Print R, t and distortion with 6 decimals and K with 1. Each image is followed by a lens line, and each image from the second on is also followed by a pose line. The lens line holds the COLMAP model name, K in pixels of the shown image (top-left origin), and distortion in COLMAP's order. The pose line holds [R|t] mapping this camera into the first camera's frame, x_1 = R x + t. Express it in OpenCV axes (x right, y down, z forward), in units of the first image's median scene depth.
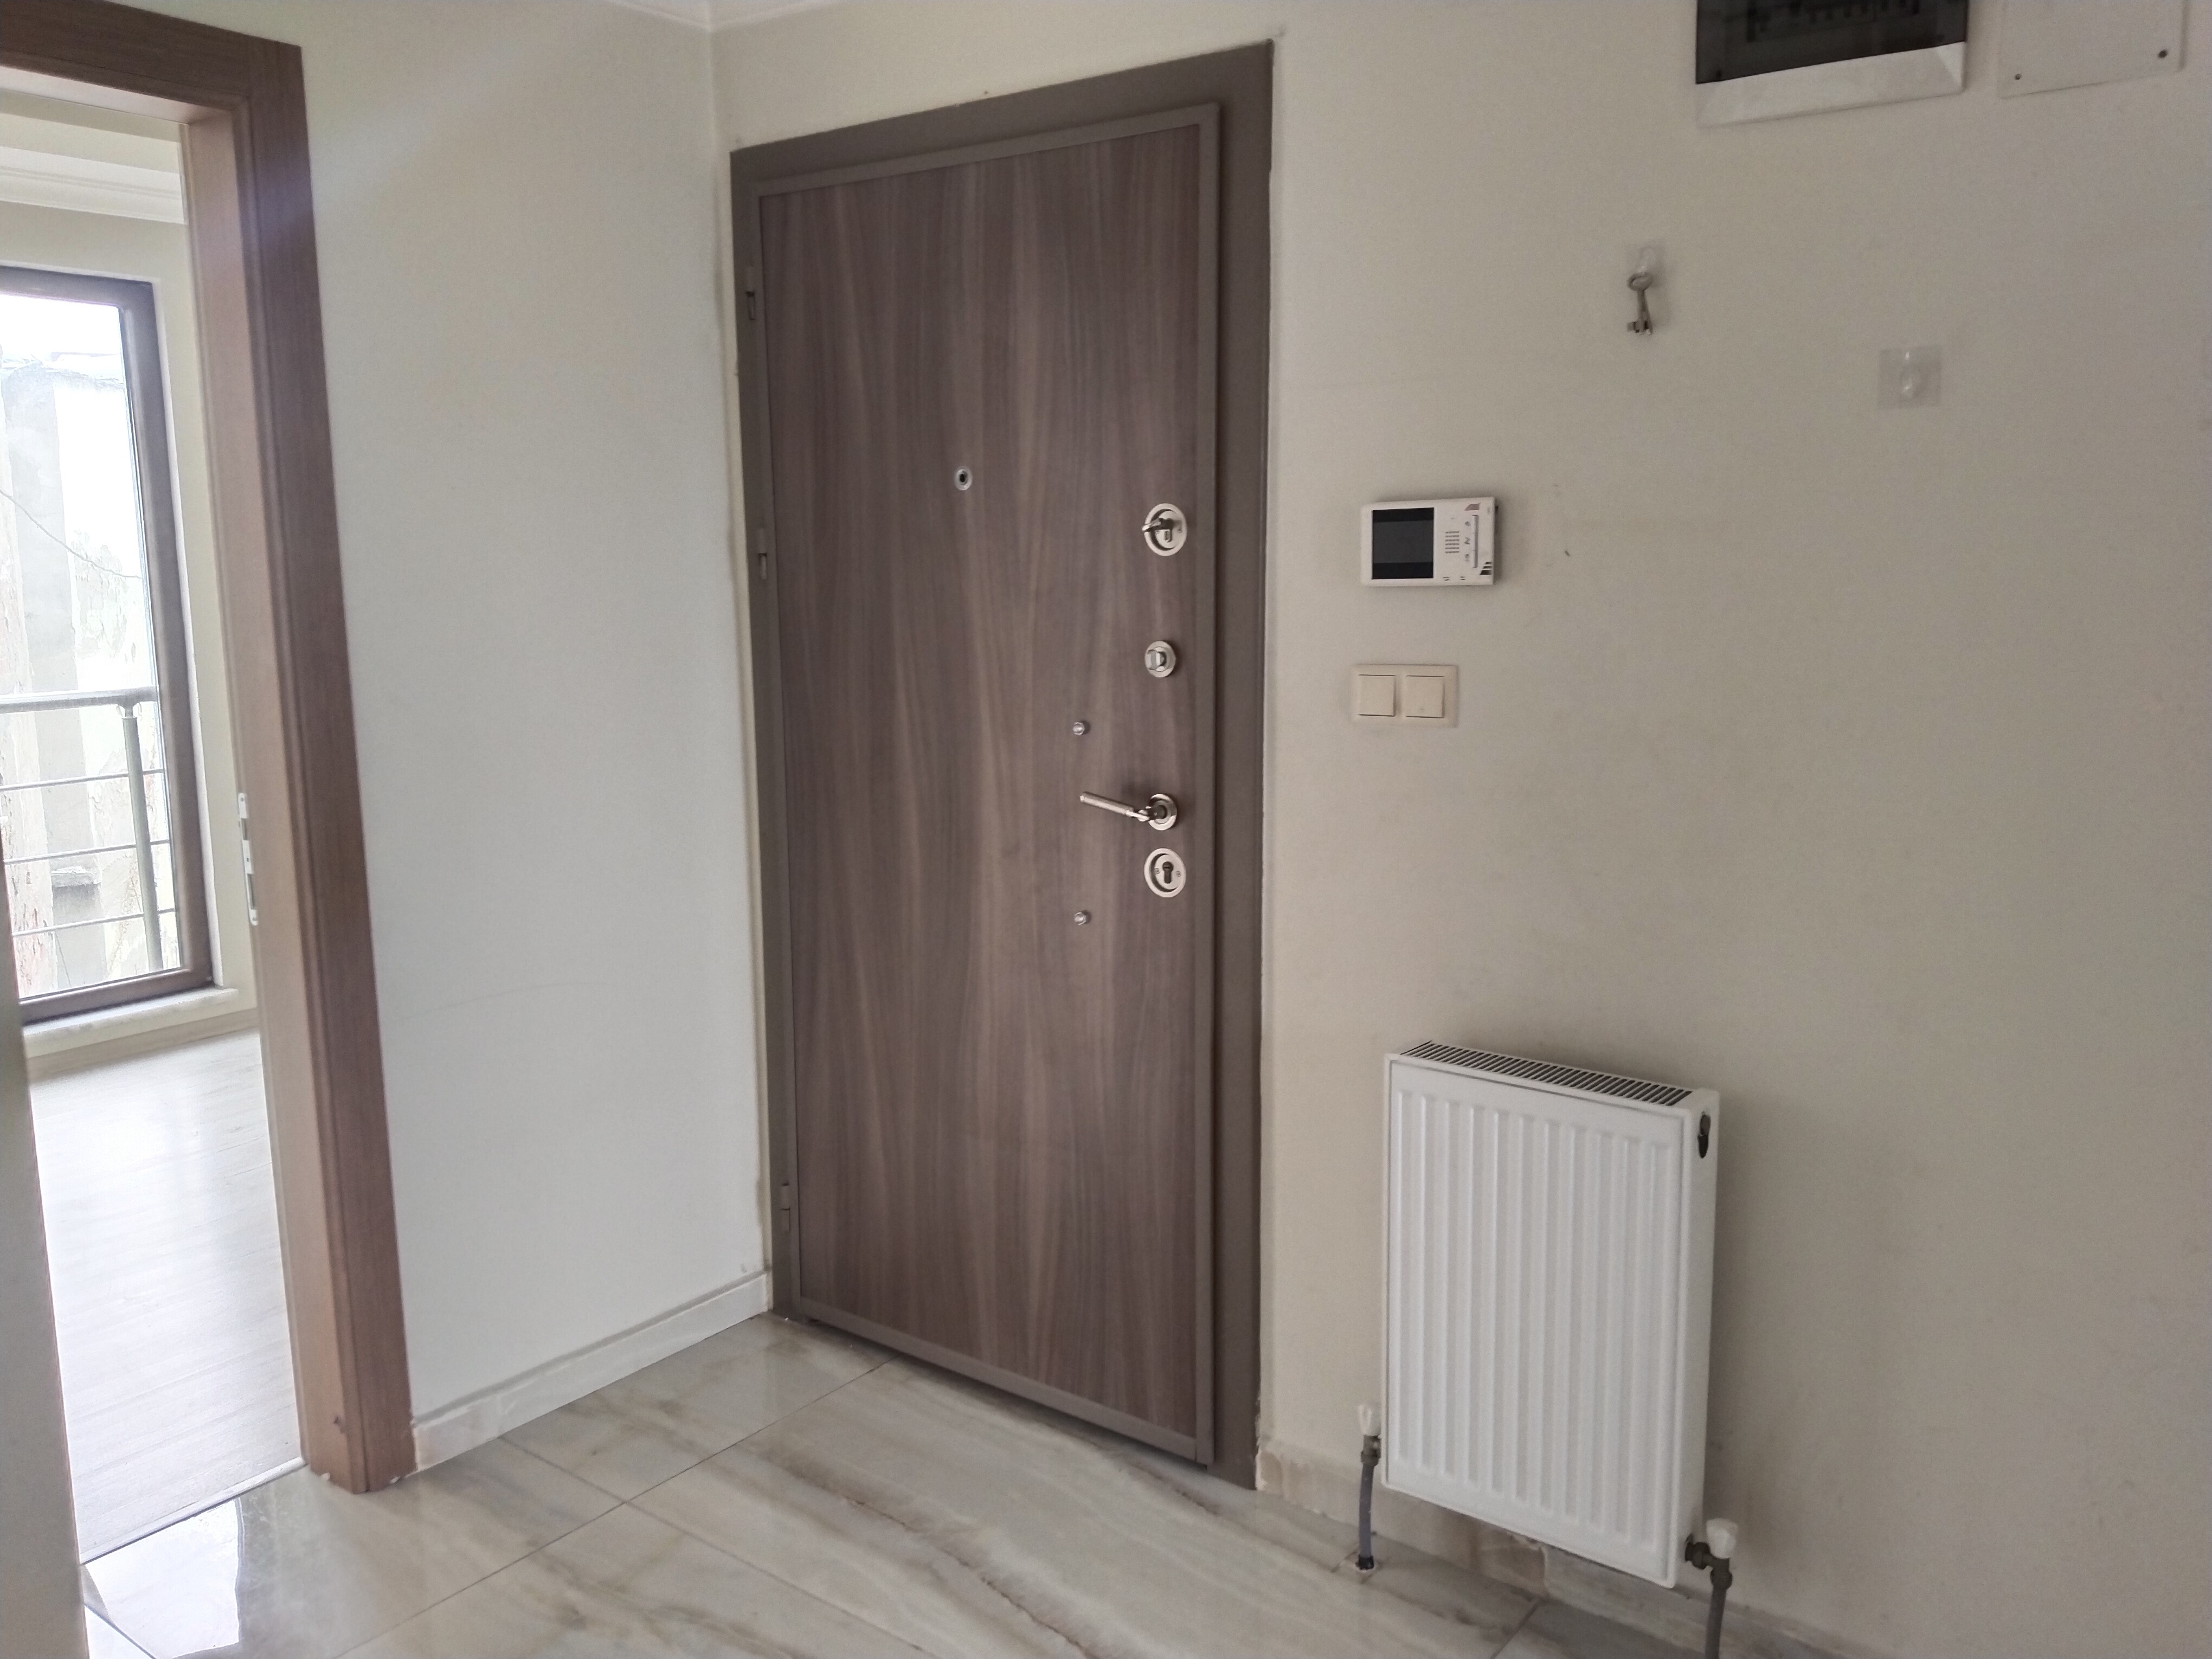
lens RADIAL K [[1726.6, 0, 1110.7], [0, 1726.6, 816.8], [0, 0, 1]] dist [0.059493, -0.105775]
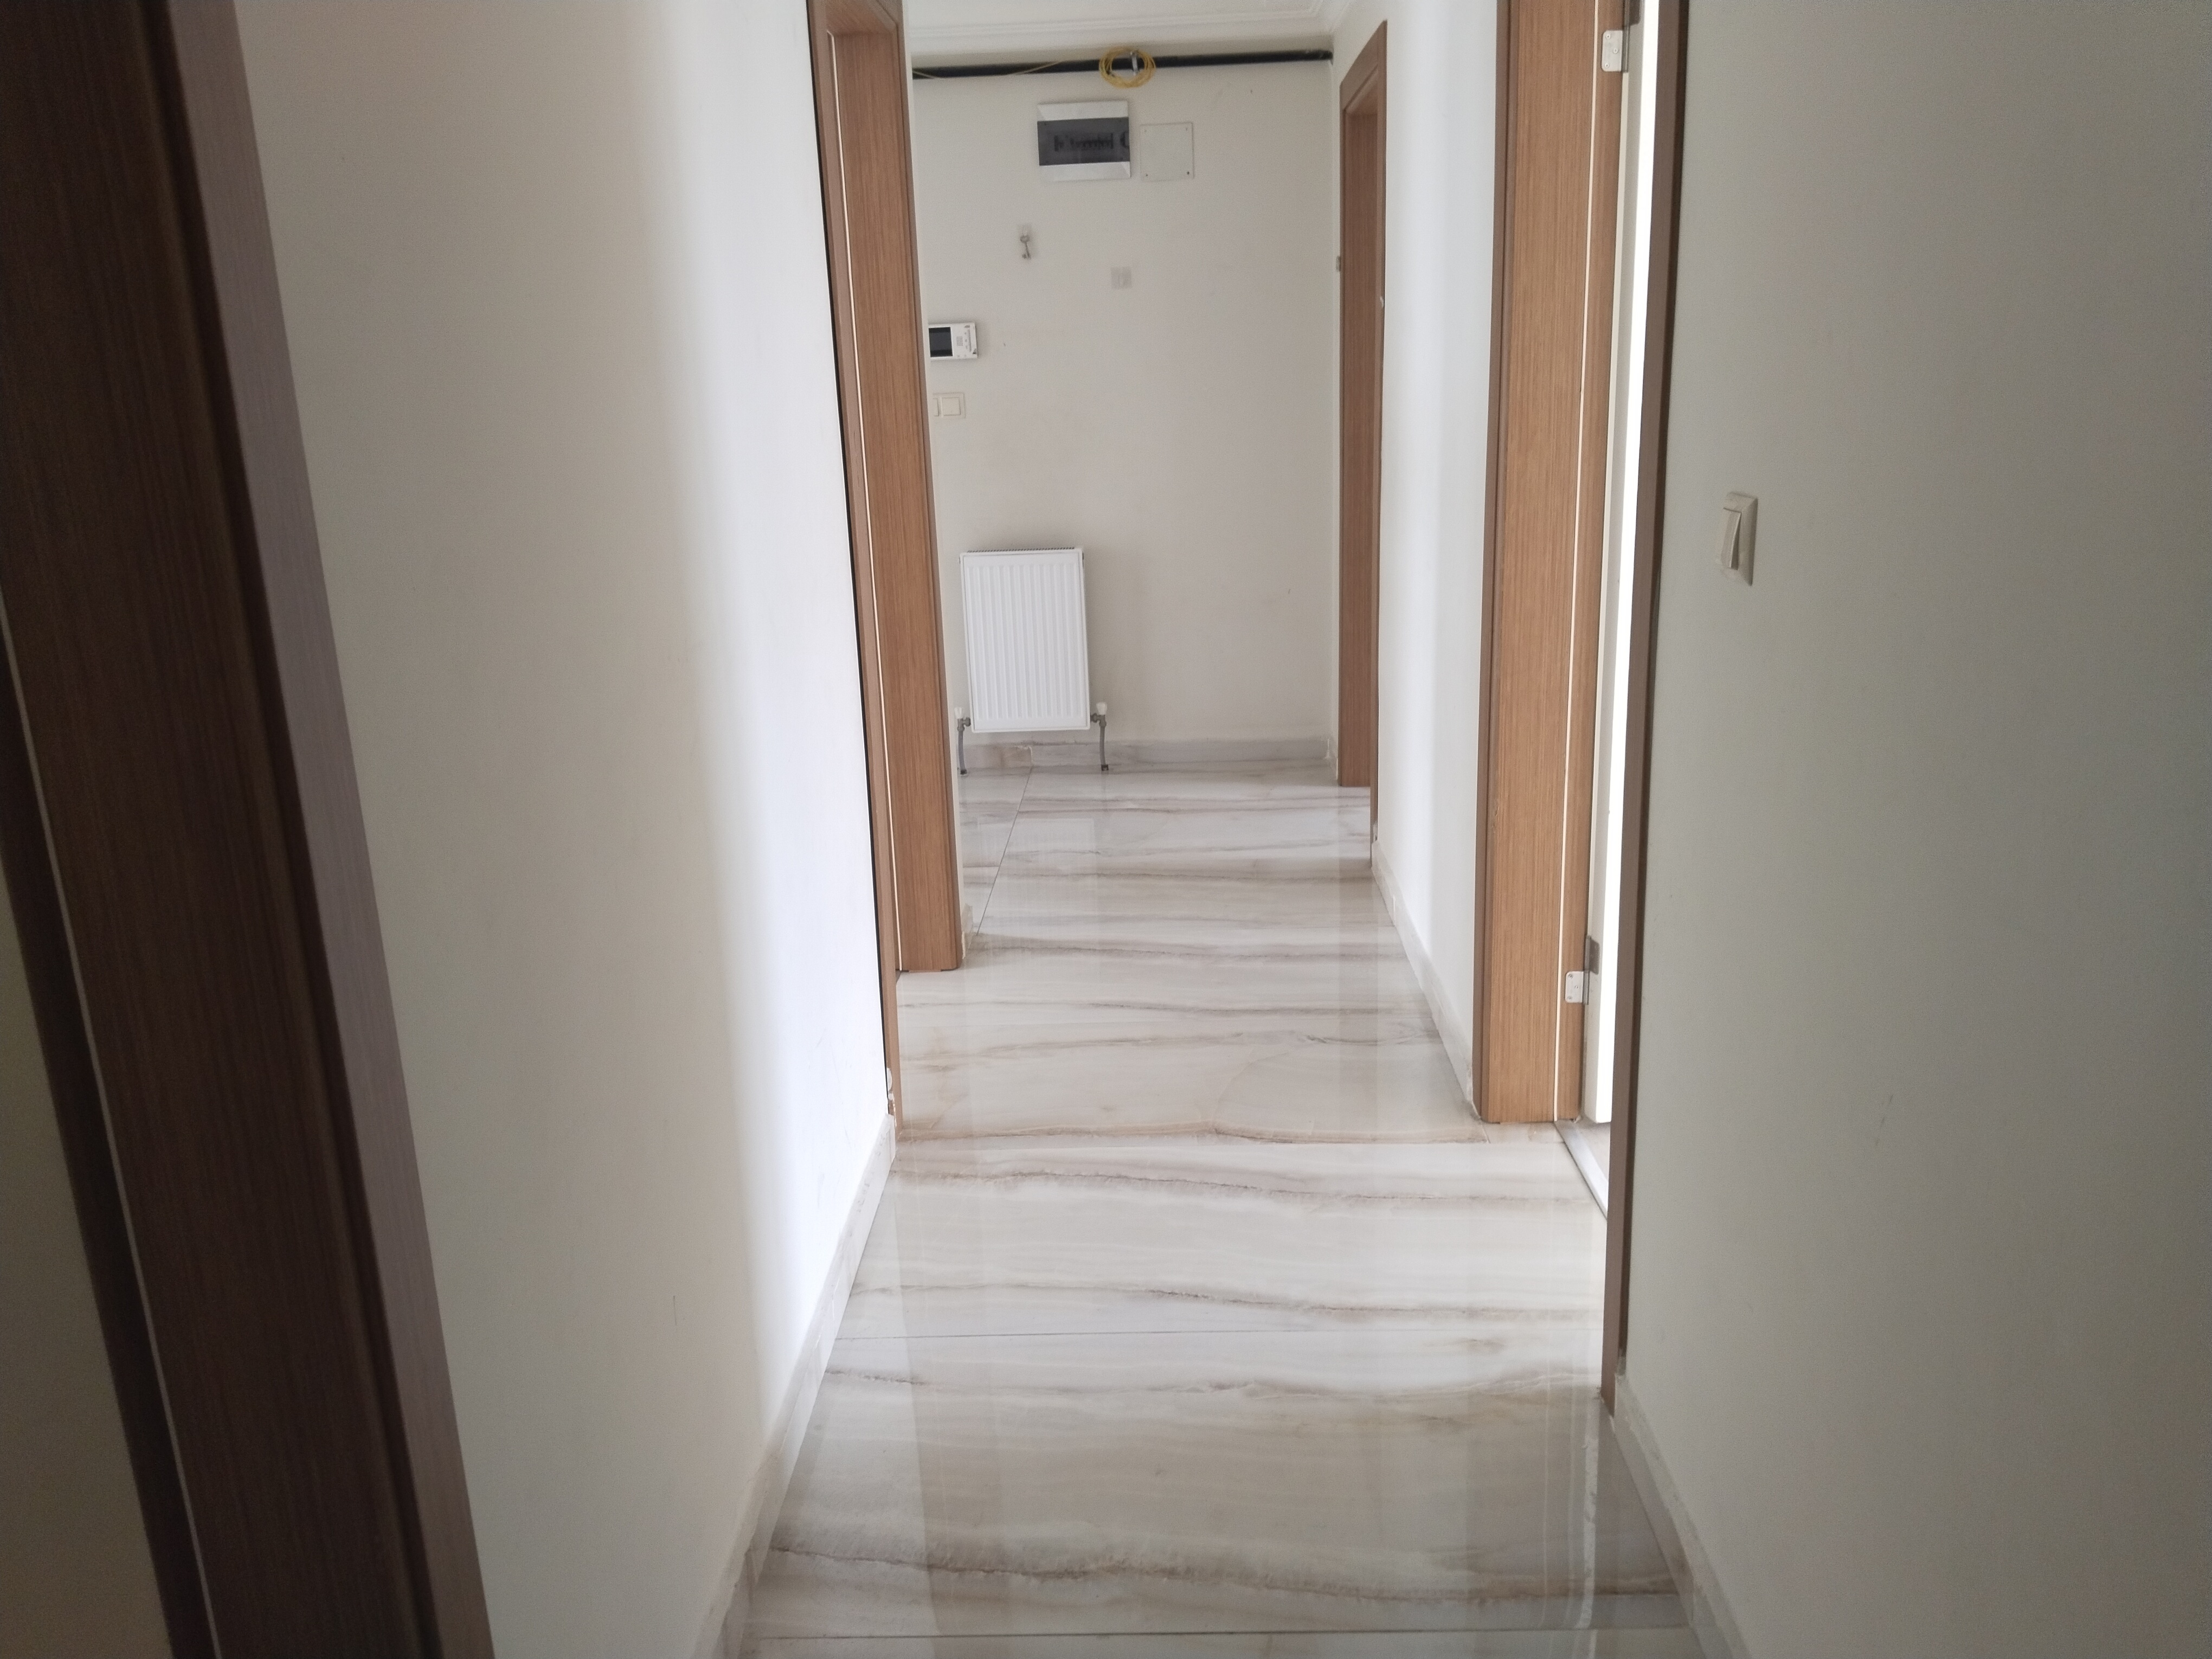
lens RADIAL K [[1726.6, 0, 1094.4], [0, 1726.6, 827.1], [0, 0, 1]] dist [0.059493, -0.105775]
pose [[0.818812, -0.174304, 0.546960, -1.147429], [0.119909, 0.983703, 0.133978, 0.221843], [-0.561399, -0.044118, 0.826368, -1.220924]]
